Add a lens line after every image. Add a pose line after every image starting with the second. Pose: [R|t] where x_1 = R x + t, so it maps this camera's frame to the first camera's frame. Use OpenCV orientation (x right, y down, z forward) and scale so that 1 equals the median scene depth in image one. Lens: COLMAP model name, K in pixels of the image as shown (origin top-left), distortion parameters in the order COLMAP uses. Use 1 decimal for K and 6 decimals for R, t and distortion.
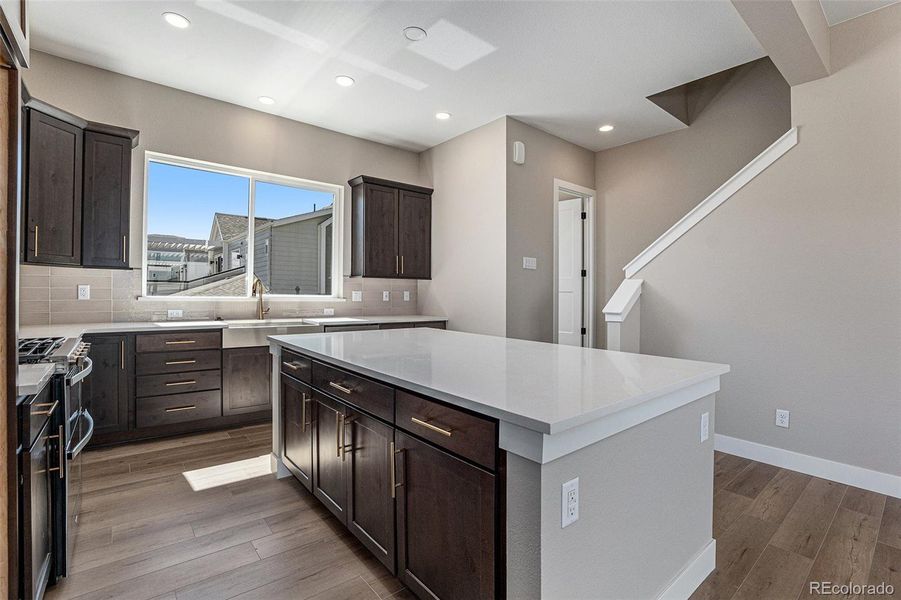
lens RADIAL K [[423.2, 0, 451.6], [0, 423.2, 292.8], [0, 0, 1]] dist [-0.026297, 0.002409]
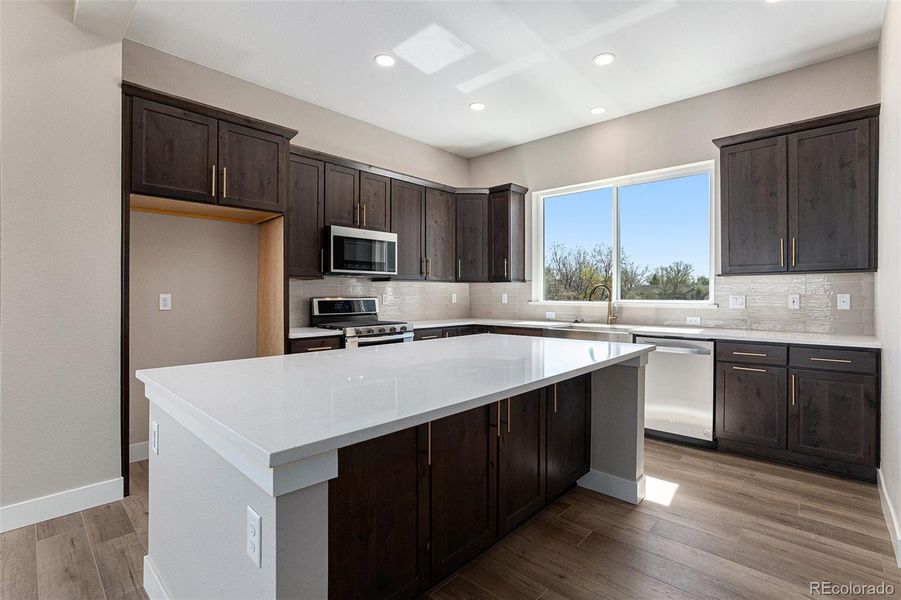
lens RADIAL K [[423.2, 0, 453.1], [0, 423.2, 298.8], [0, 0, 1]] dist [-0.026297, 0.002409]
pose [[0.136946, -0.008708, -0.990540, 0.509899], [0.000422, 0.999962, -0.008733, 0.010560], [0.990578, 0.000777, 0.136945, 0.495729]]
